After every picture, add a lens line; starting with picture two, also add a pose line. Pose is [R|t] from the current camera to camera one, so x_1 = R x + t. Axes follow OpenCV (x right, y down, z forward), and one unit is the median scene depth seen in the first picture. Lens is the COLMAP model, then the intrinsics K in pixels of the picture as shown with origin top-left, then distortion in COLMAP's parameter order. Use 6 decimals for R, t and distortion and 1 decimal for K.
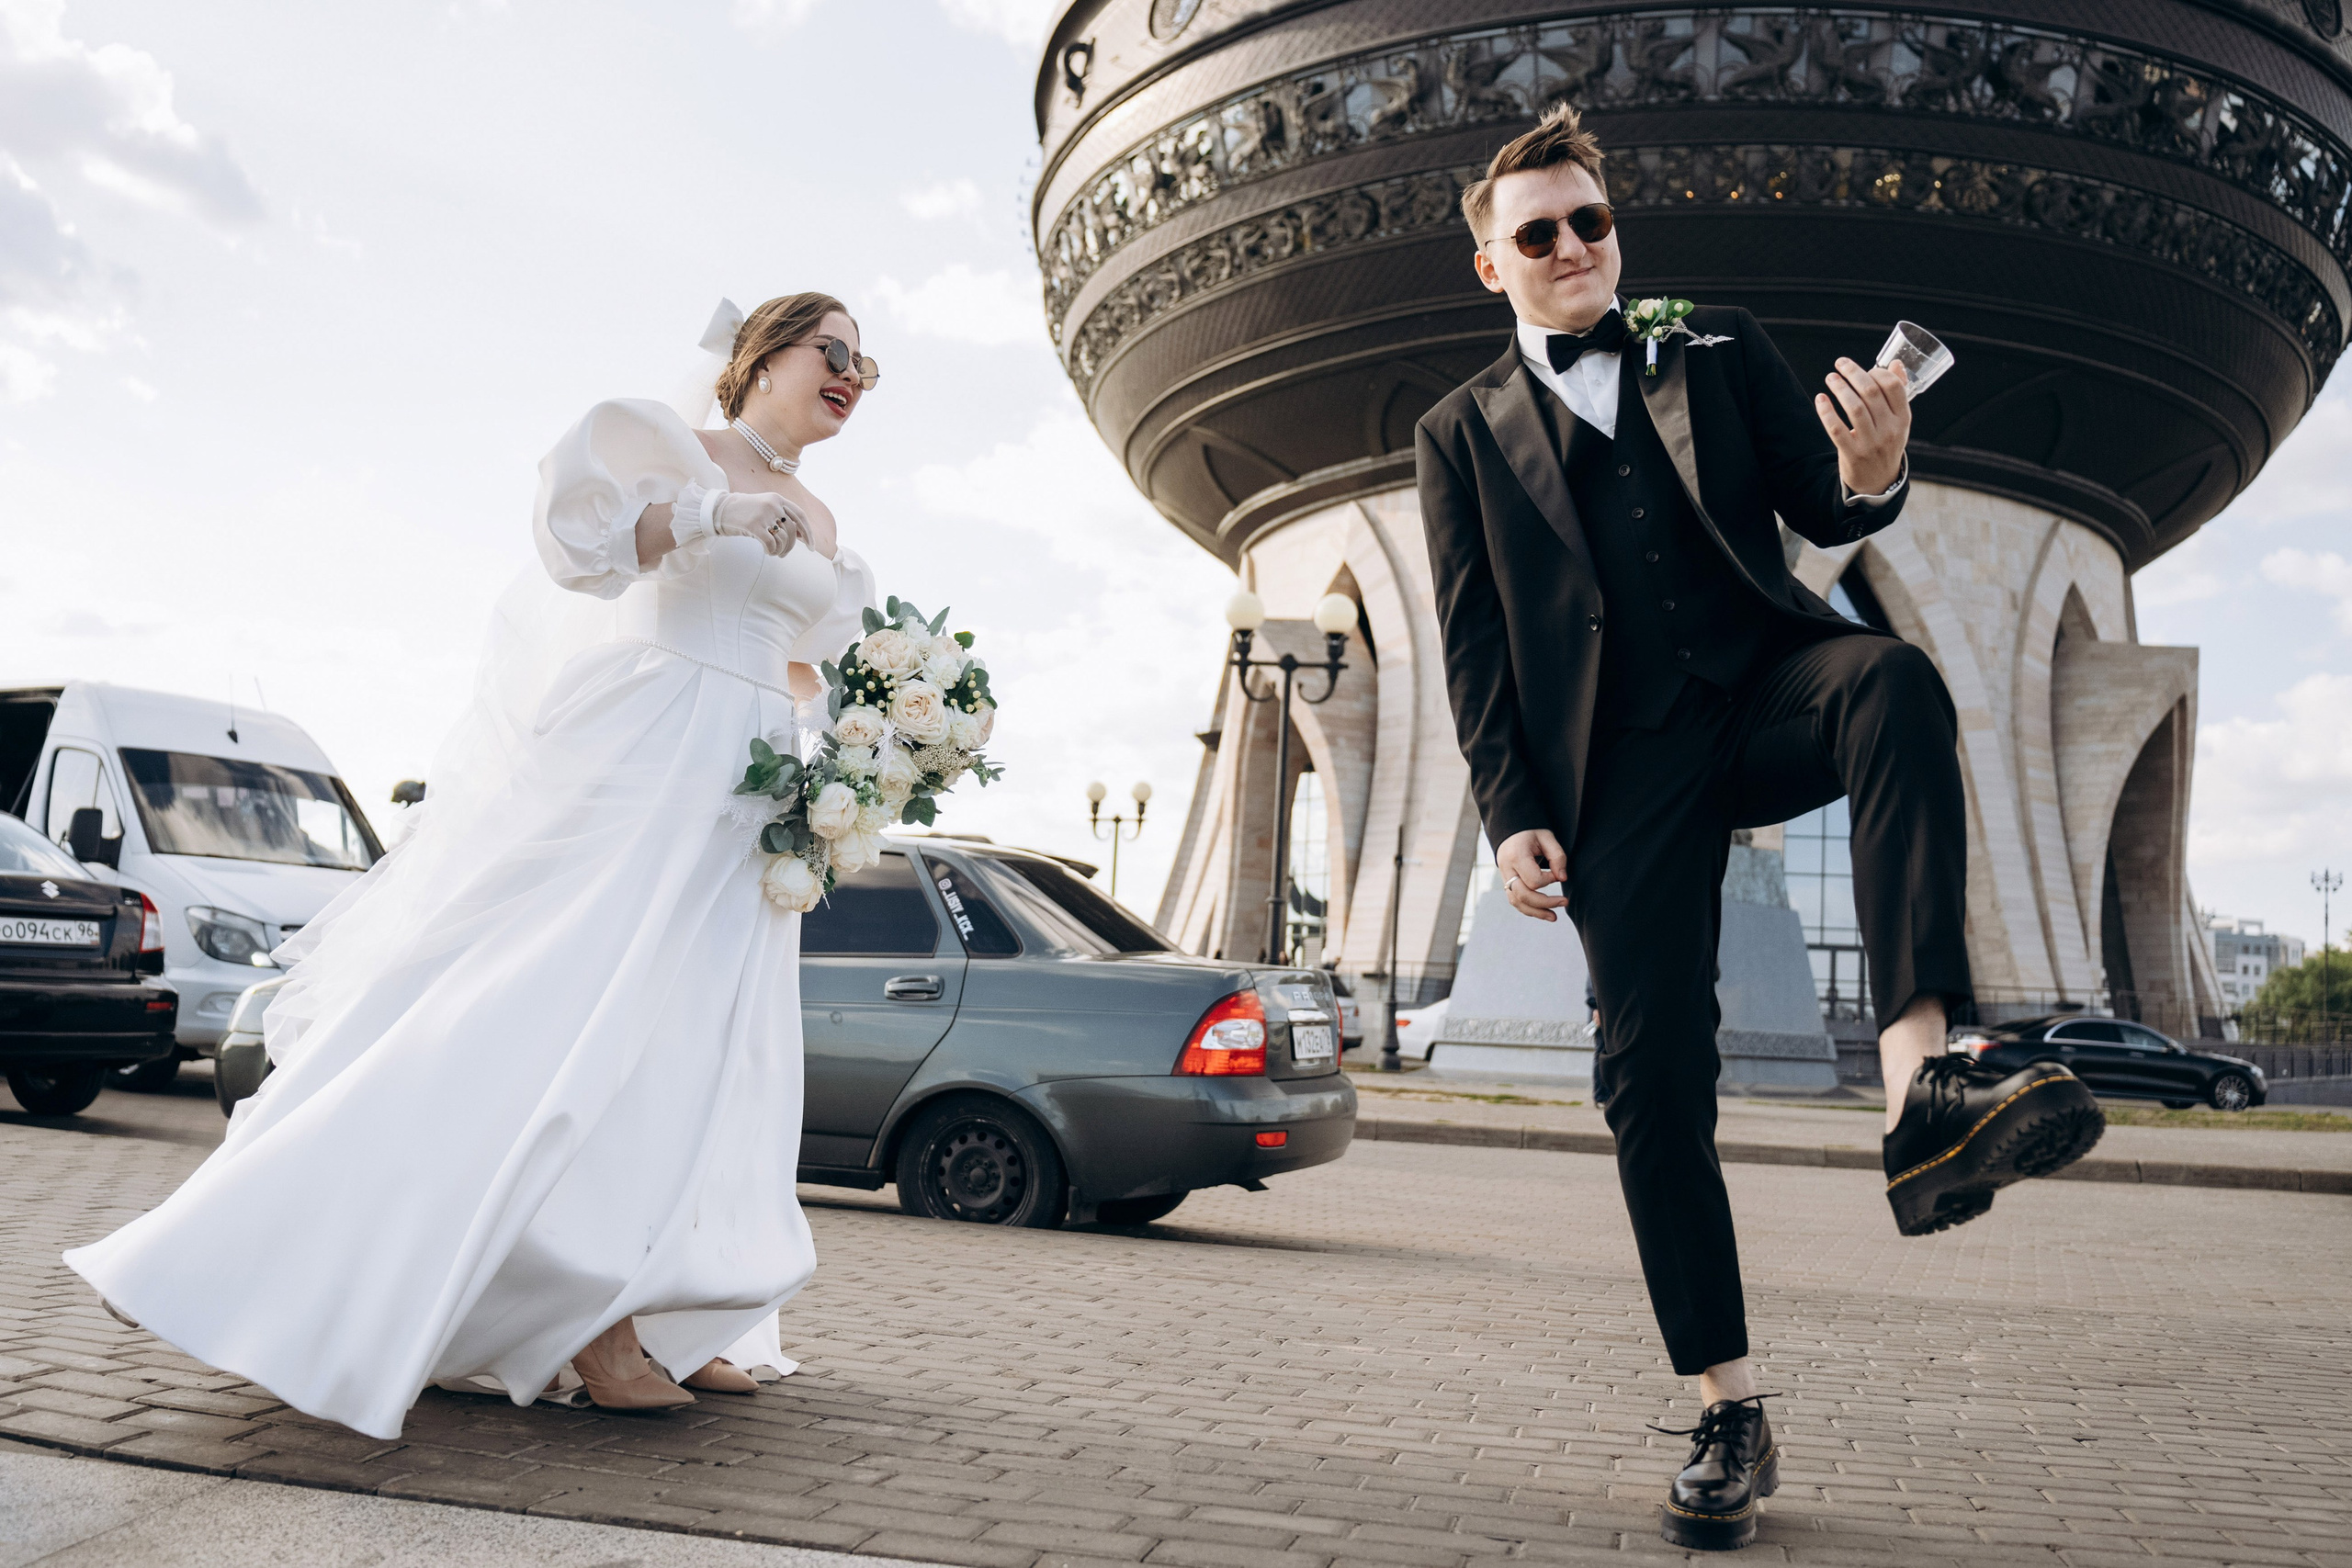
lens RADIAL K [[1941.6, 0, 1194.8], [0, 1941.6, 789.6], [0, 0, 1]] dist [-0.085014, 0.021891]
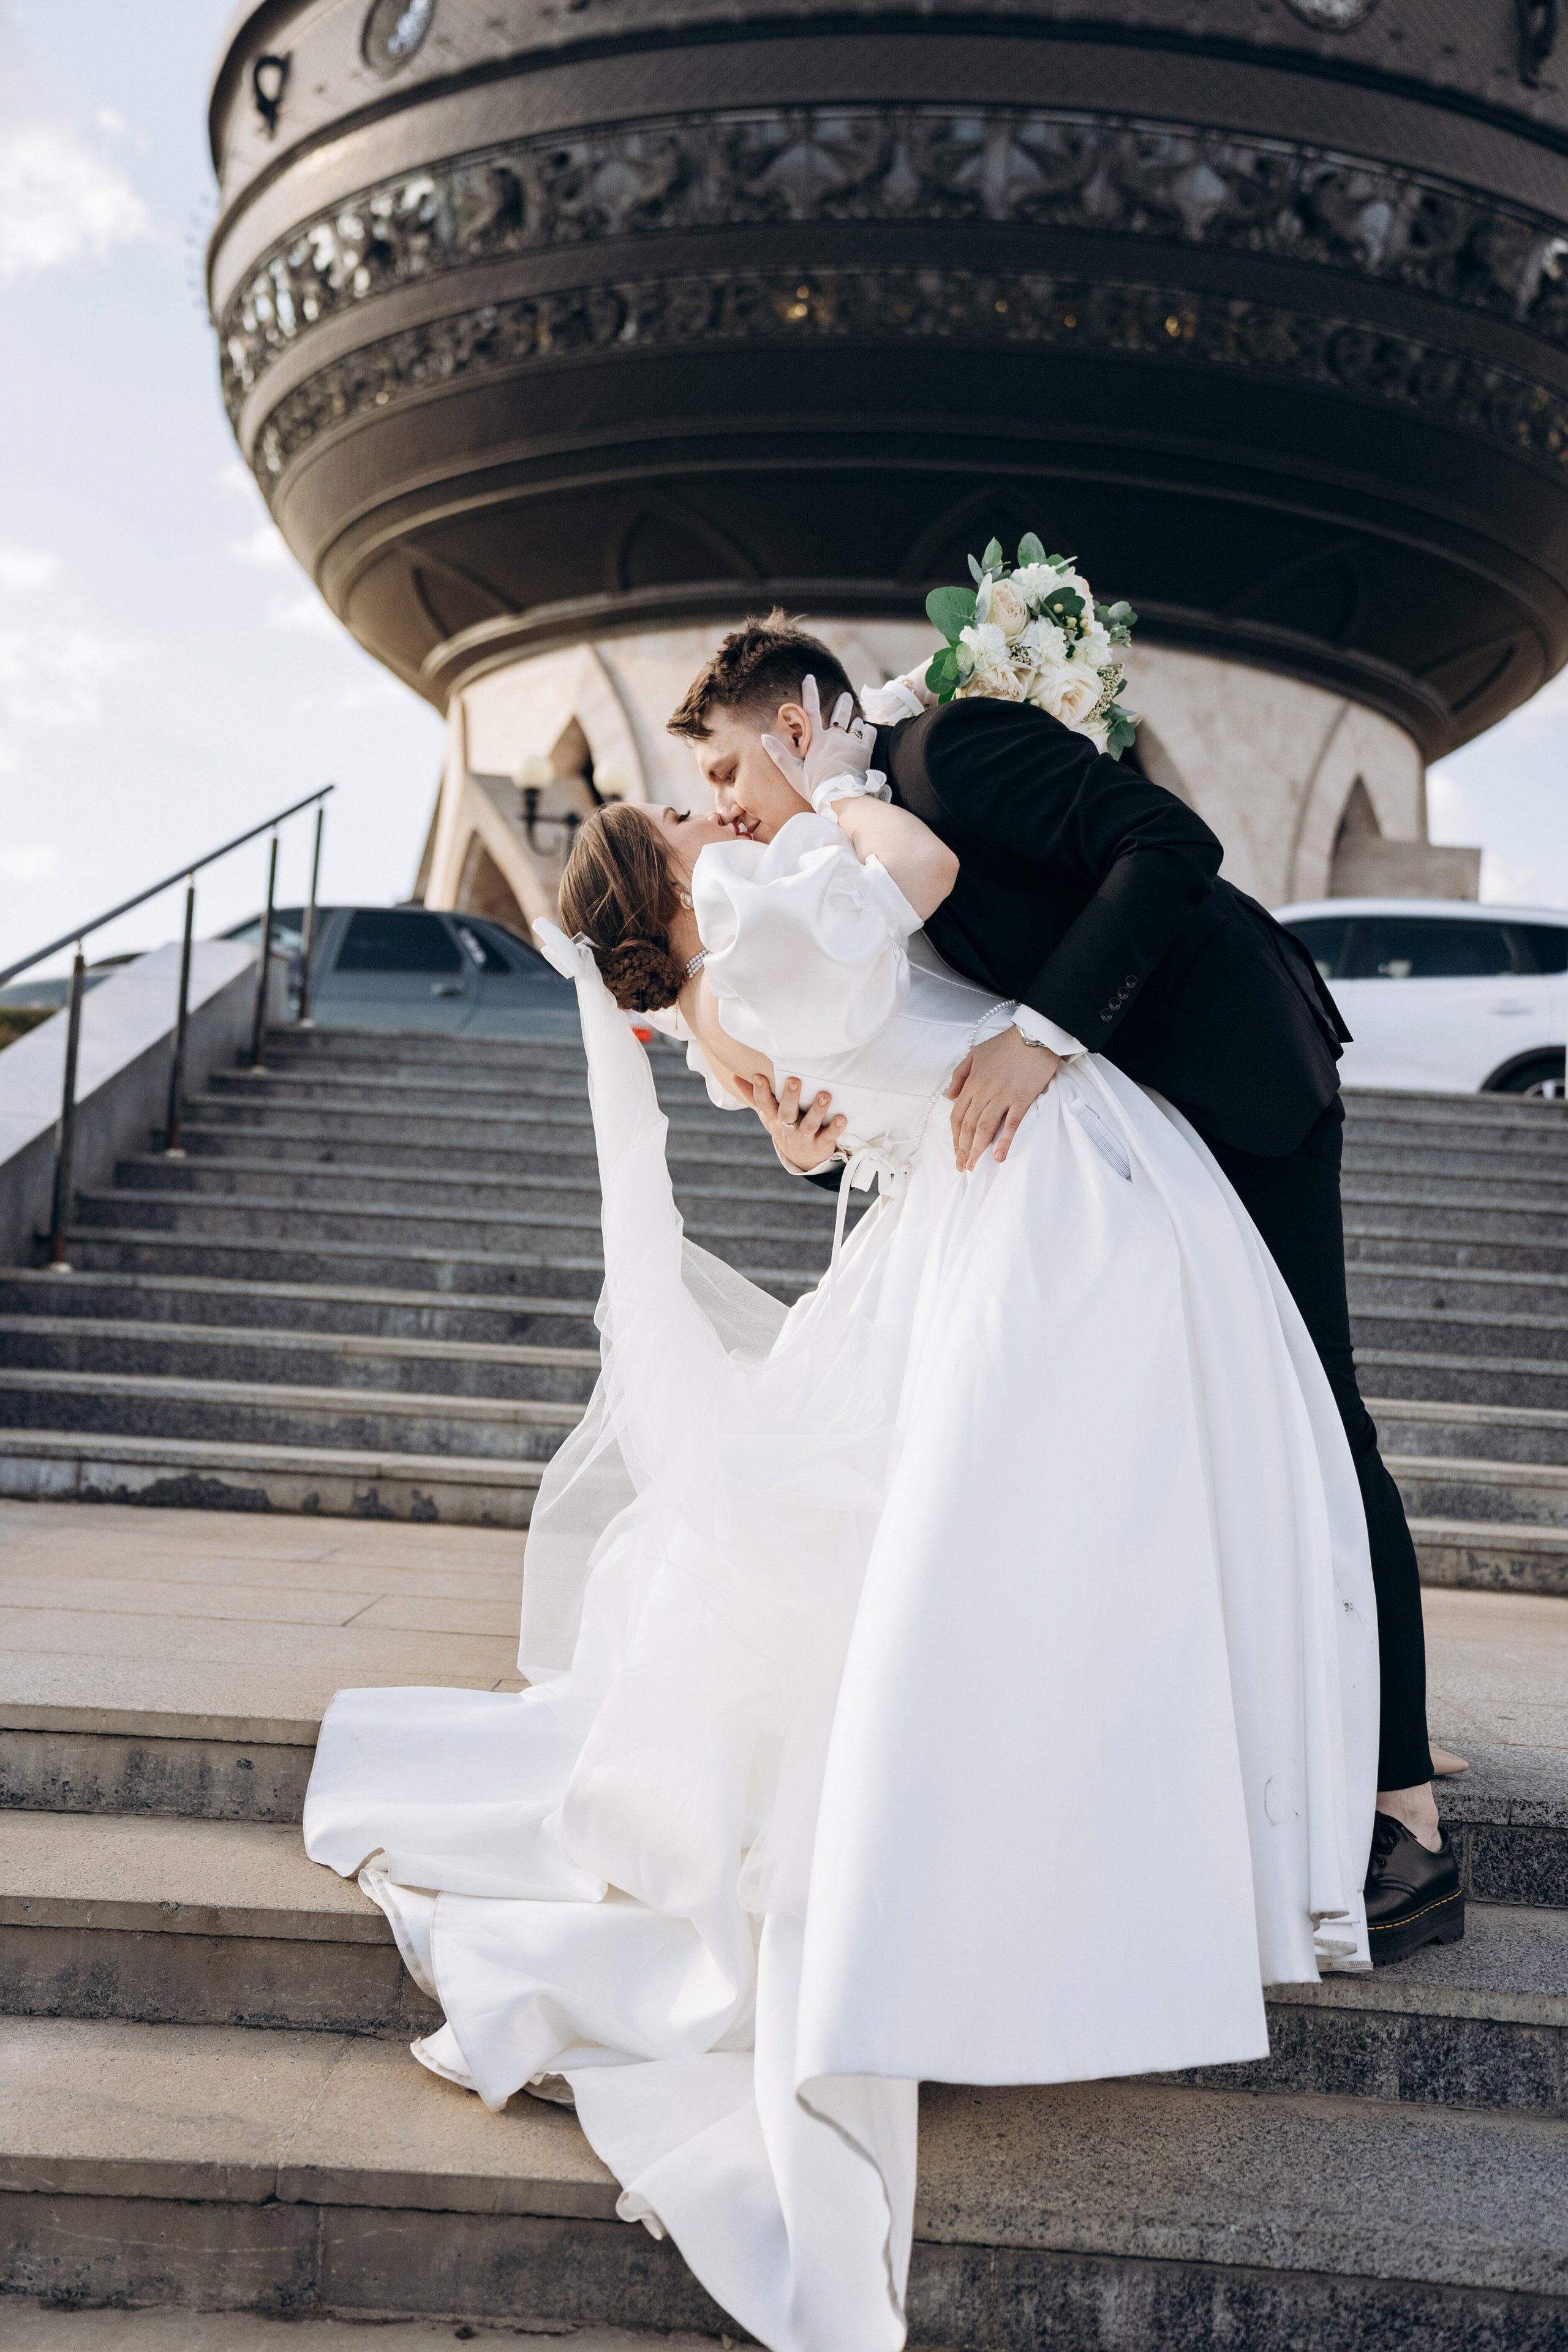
lens RADIAL K [[2706.2, 0, 774.5], [0, 2706.2, 1175.6], [0, 0, 1]] dist [0.109596, 0.000000]
pose [[0.984769, 0.022856, 0.172357, -0.045861], [-0.033480, 0.997697, 0.058986, 0.018787], [-0.170612, -0.063858, 0.983267, -0.274809]]
